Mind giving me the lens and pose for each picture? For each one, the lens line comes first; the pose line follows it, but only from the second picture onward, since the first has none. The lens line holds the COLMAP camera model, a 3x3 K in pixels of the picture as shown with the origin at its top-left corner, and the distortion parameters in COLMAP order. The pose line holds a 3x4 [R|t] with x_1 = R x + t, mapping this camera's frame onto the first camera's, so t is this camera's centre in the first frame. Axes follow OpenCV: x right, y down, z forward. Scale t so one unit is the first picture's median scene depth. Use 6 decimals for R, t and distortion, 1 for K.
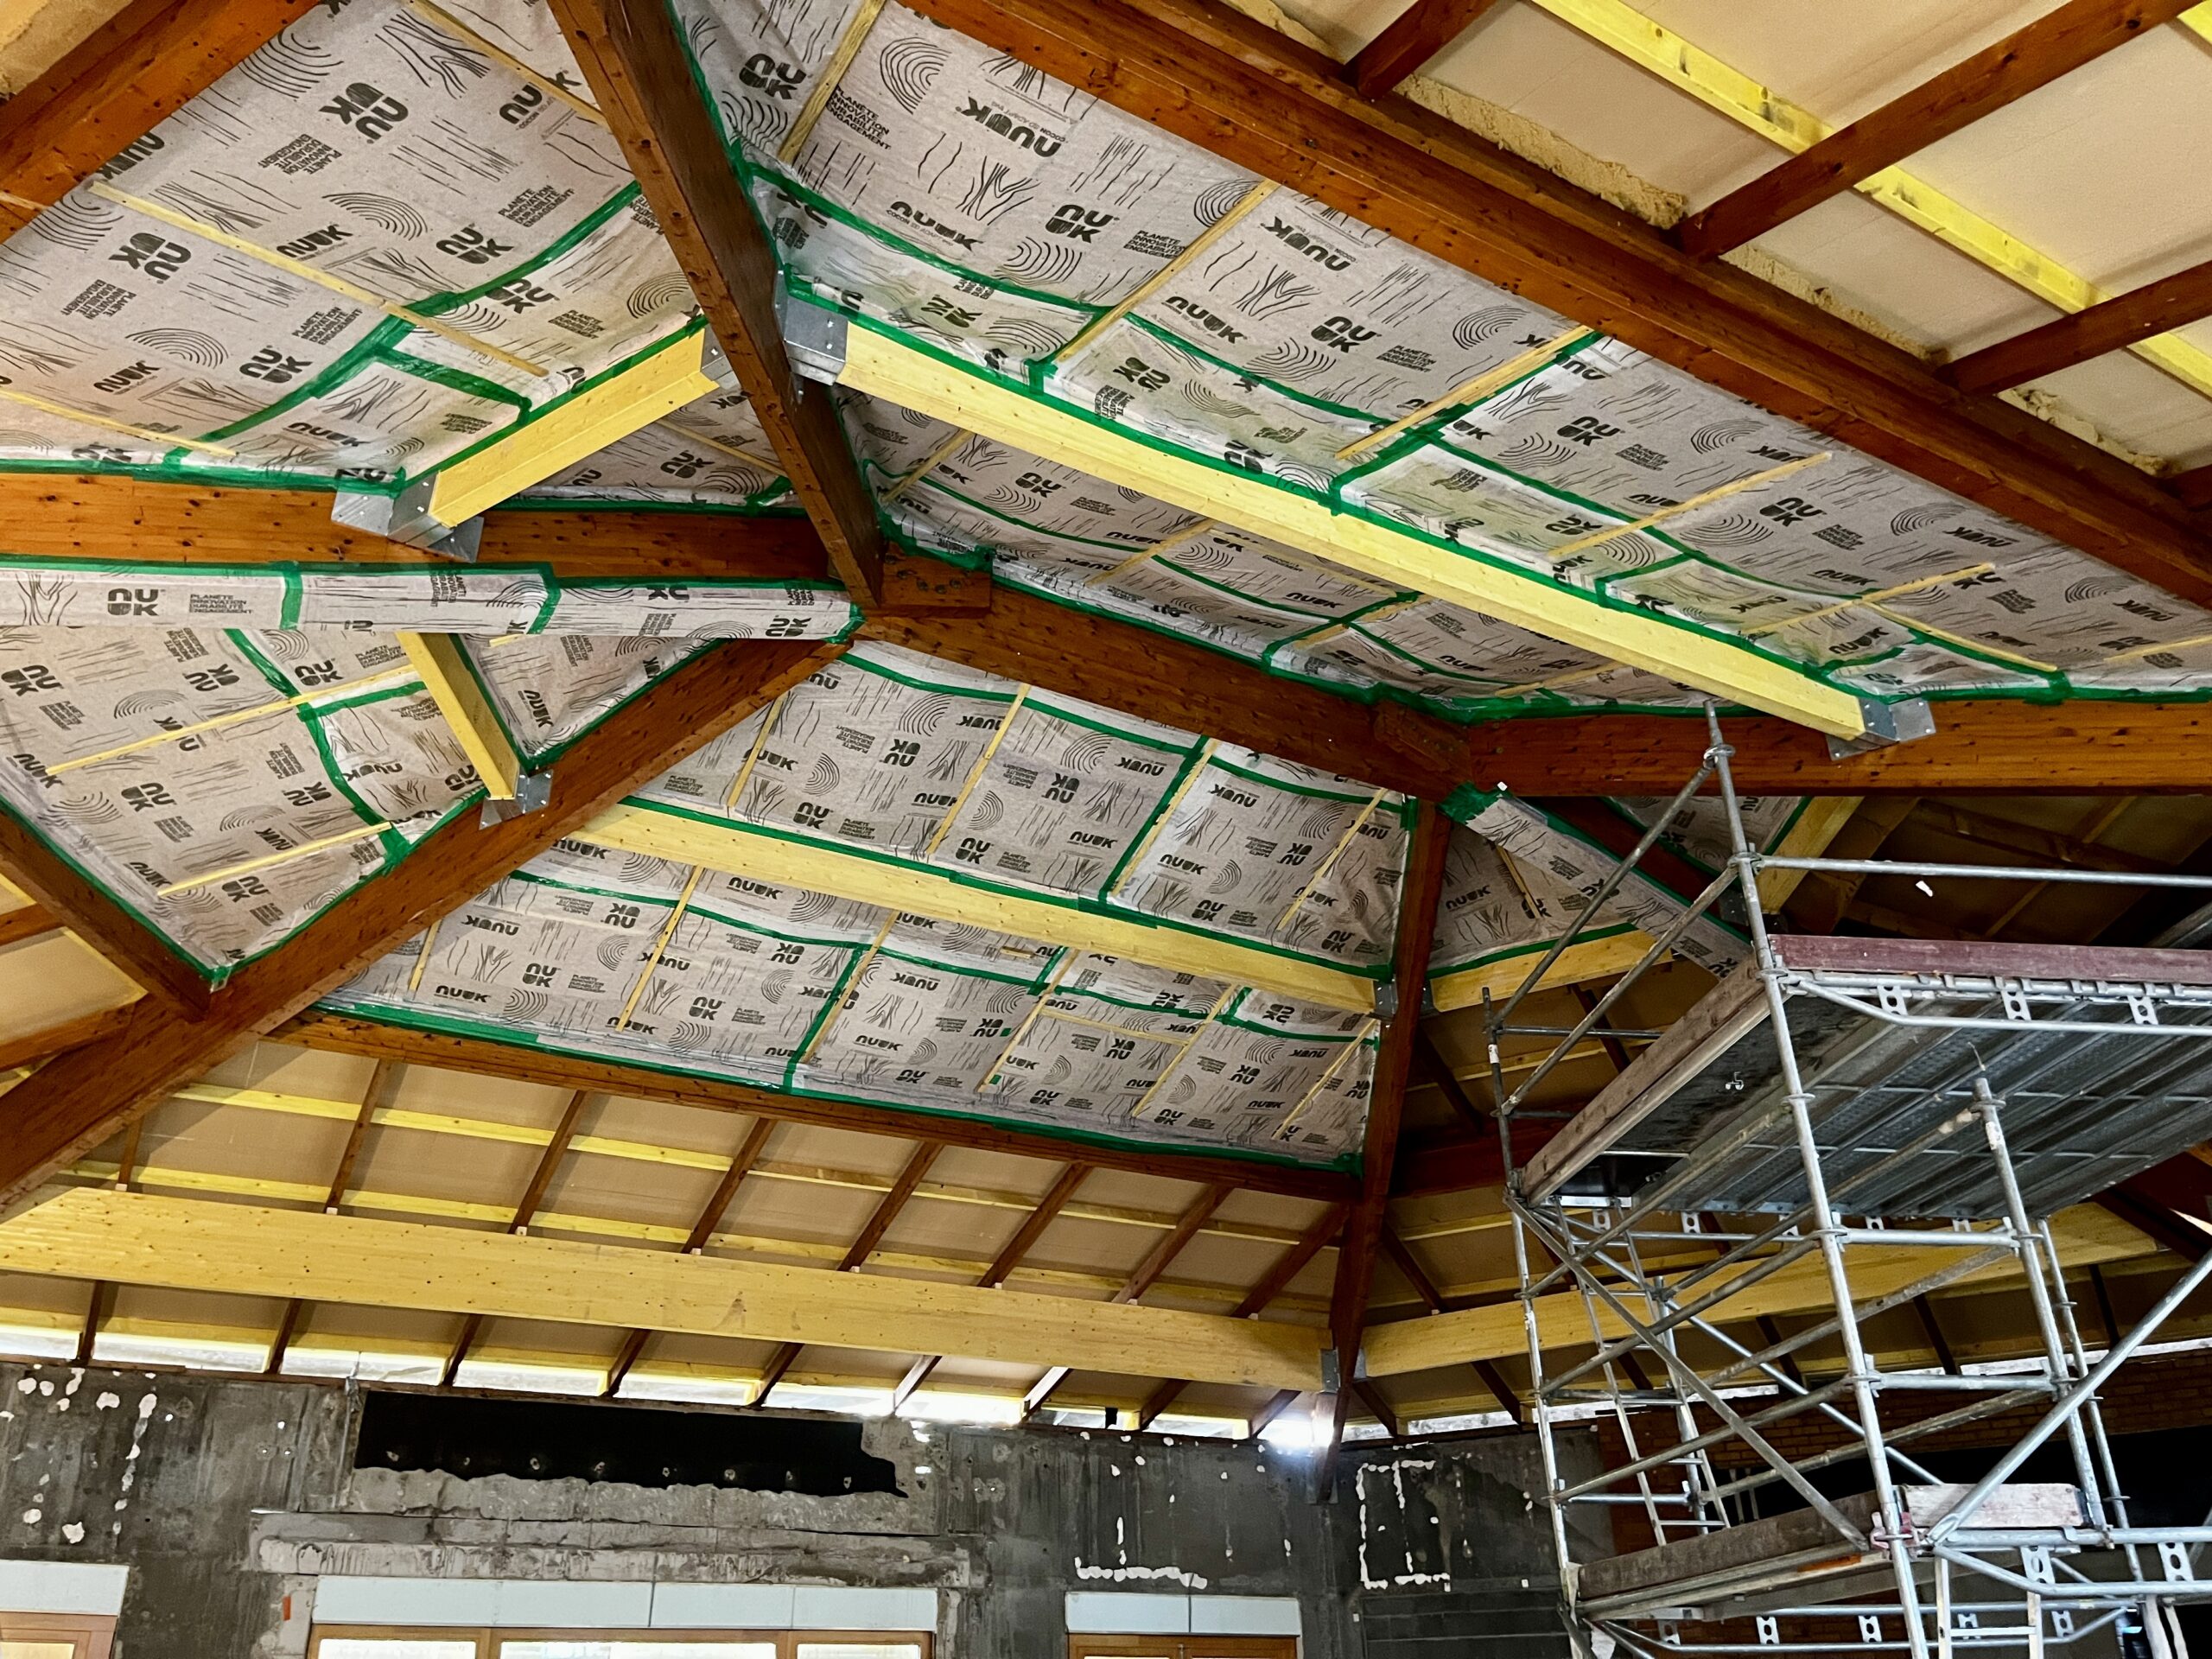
lens RADIAL K [[1659.9, 0, 1106.2], [0, 1659.9, 838.9], [0, 0, 1]] dist [0.083396, -0.116271]
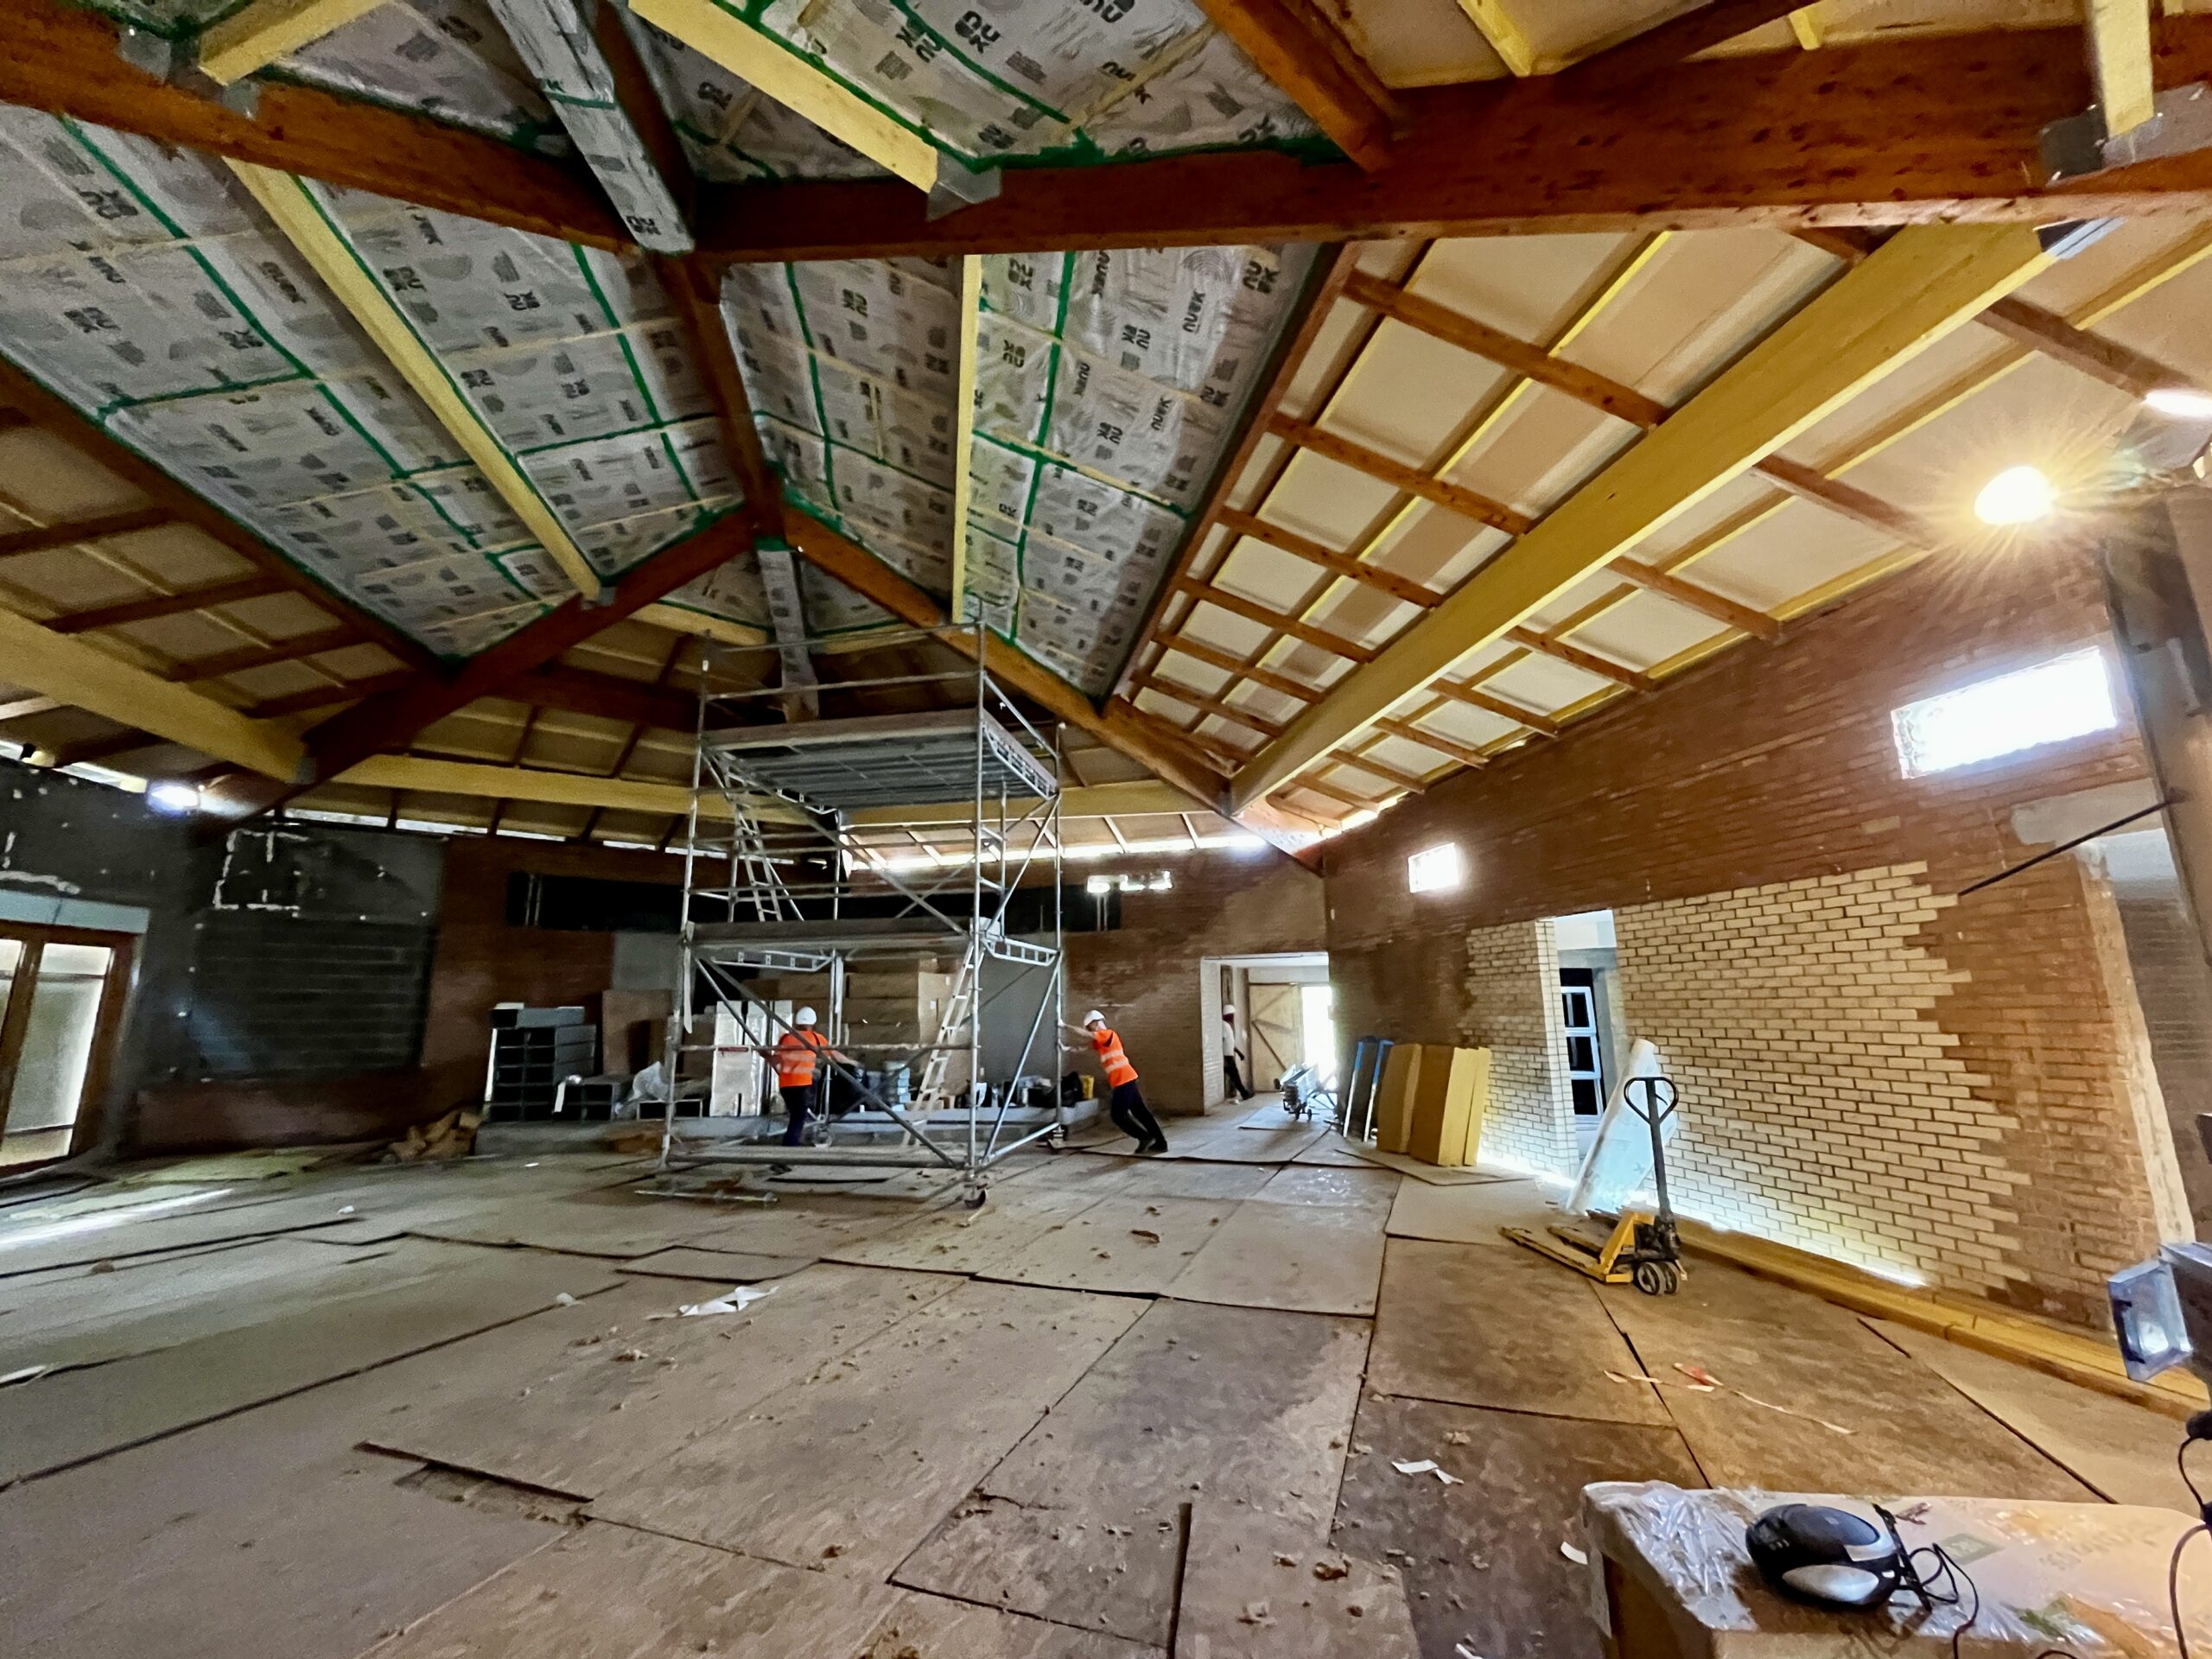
lens RADIAL K [[900.0, 0, 1103.8], [0, 900.0, 827.2], [0, 0, 1]] dist [-0.002427, -0.000270]
pose [[0.322005, 0.202218, 0.924890, -0.395034], [-0.447616, 0.893354, -0.039483, 0.101321], [-0.834238, -0.401282, 0.378180, 0.150577]]
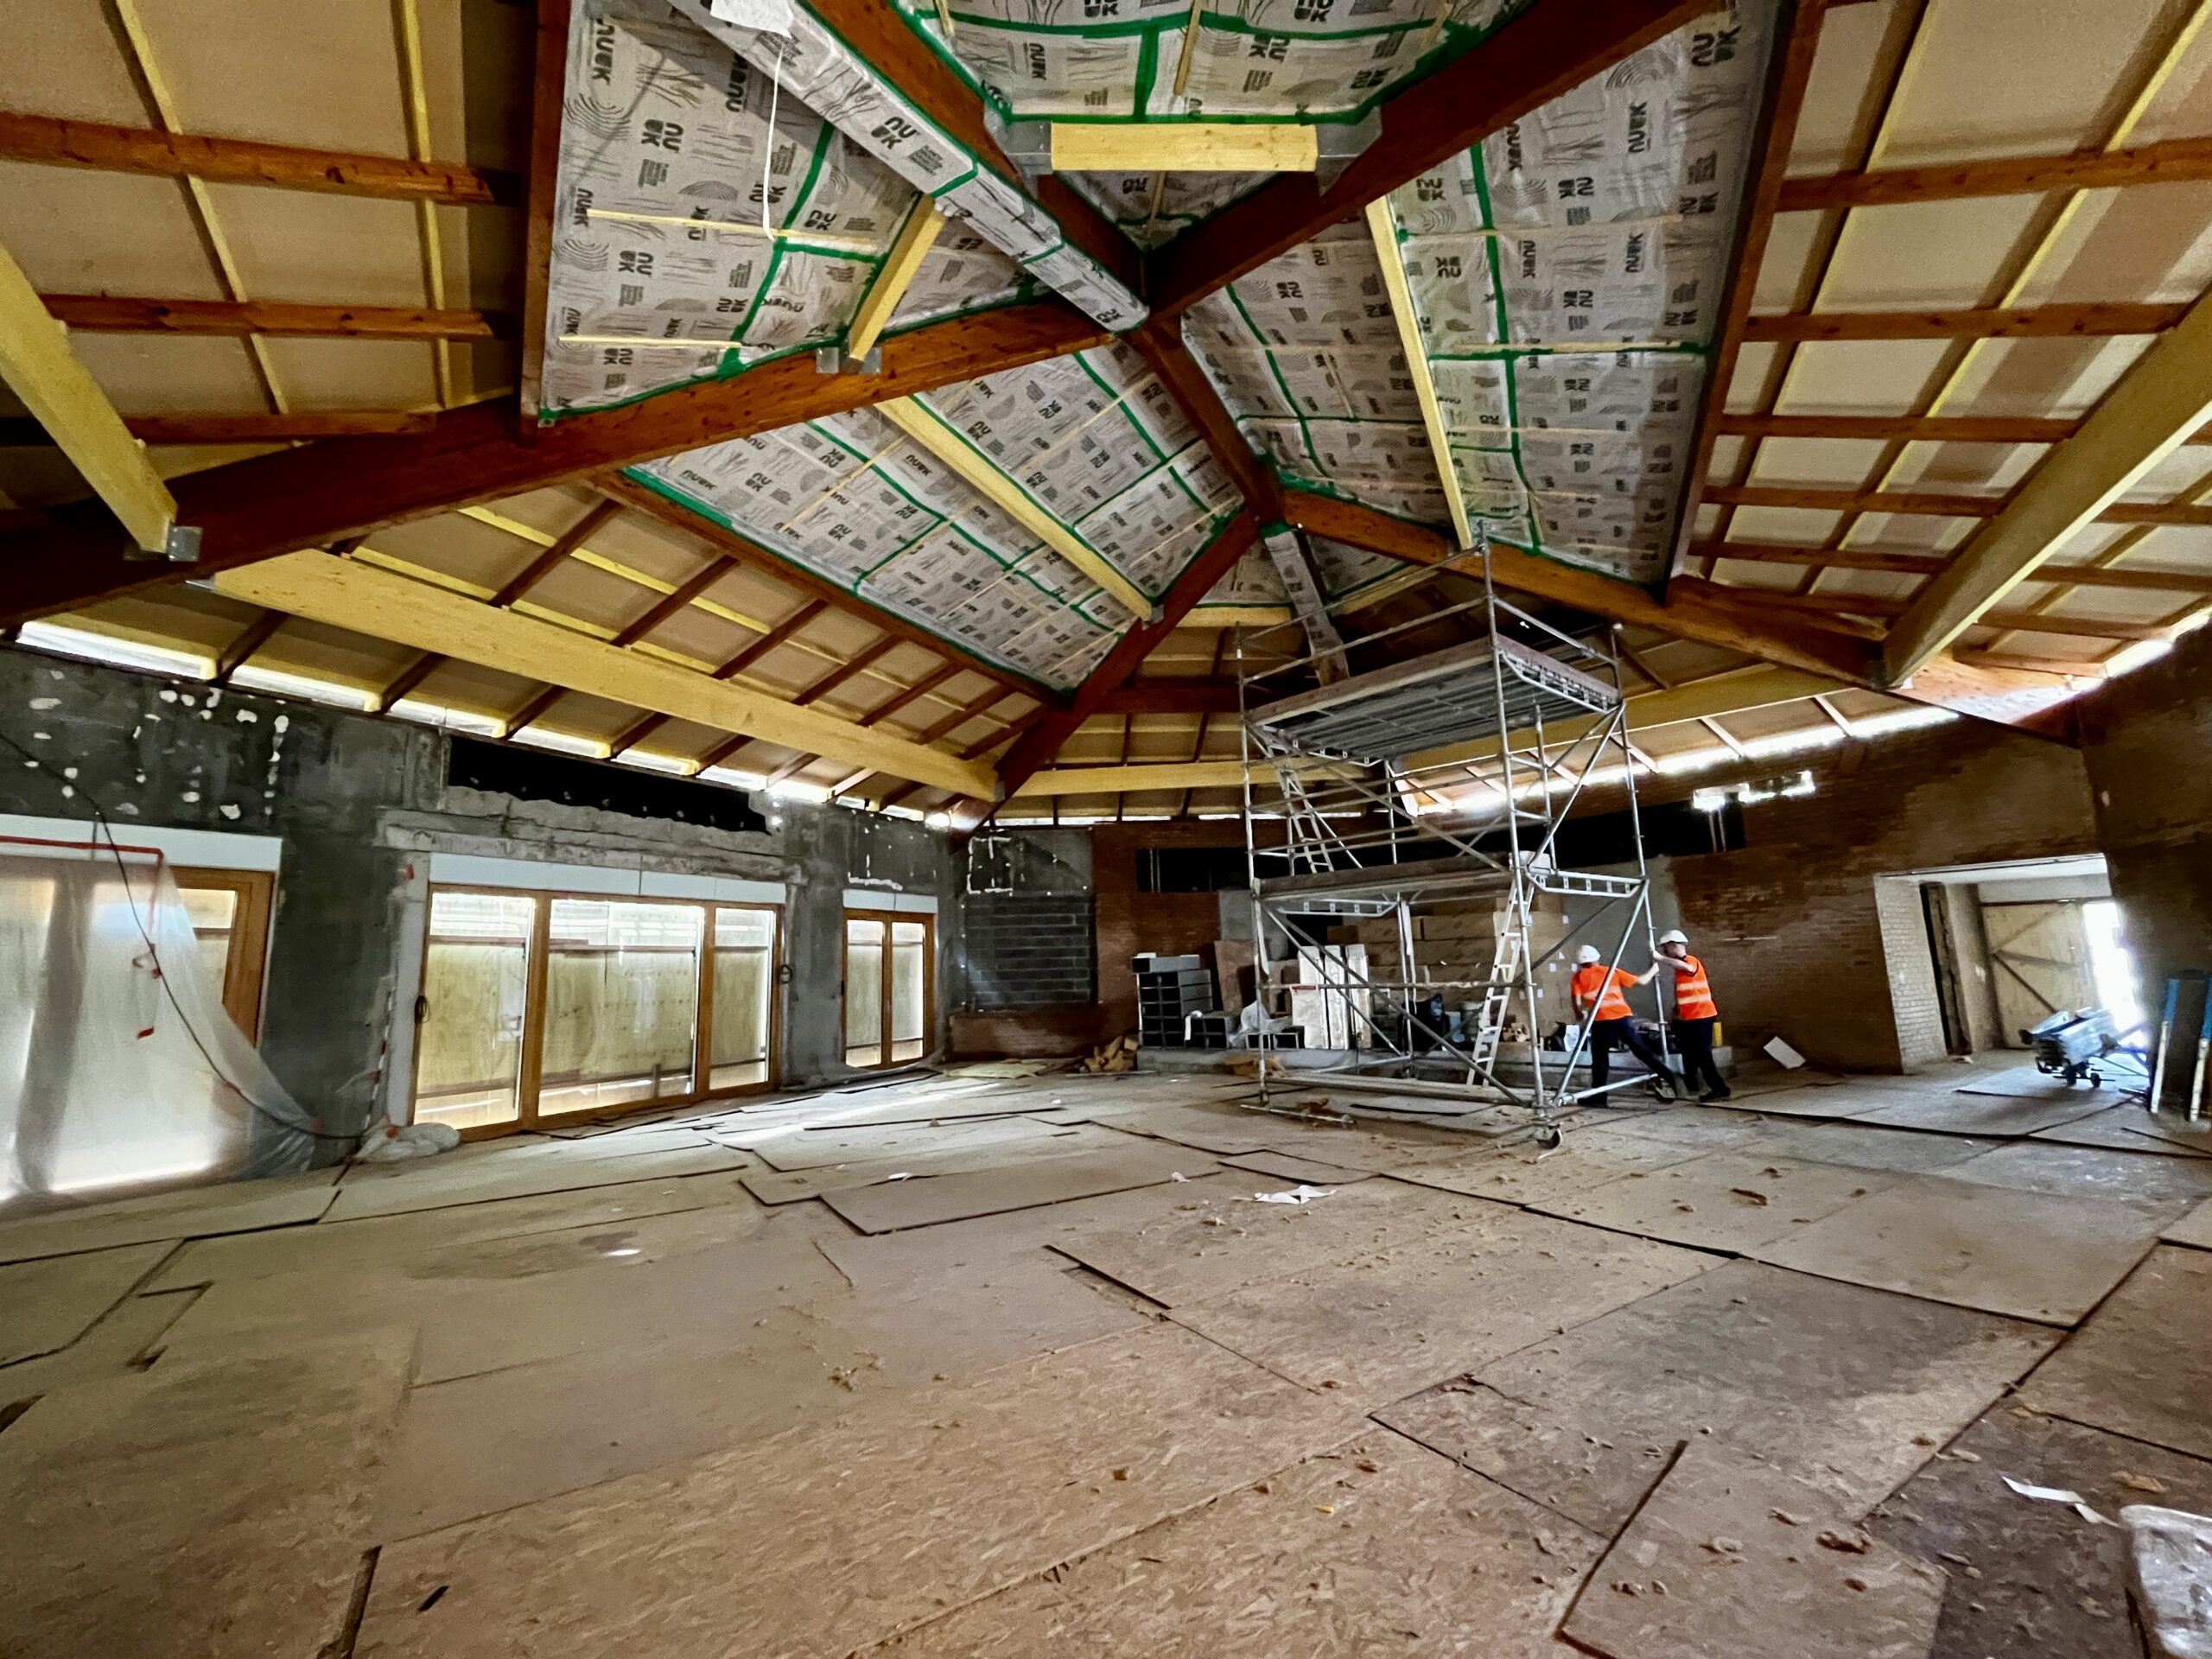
lens RADIAL K [[900.0, 0, 1103.8], [0, 900.0, 827.2], [0, 0, 1]] dist [-0.002427, -0.000270]
pose [[0.832865, 0.078207, 0.547924, -0.392845], [-0.250055, 0.936342, 0.246446, 0.075178], [-0.493770, -0.342267, 0.799402, 0.091787]]
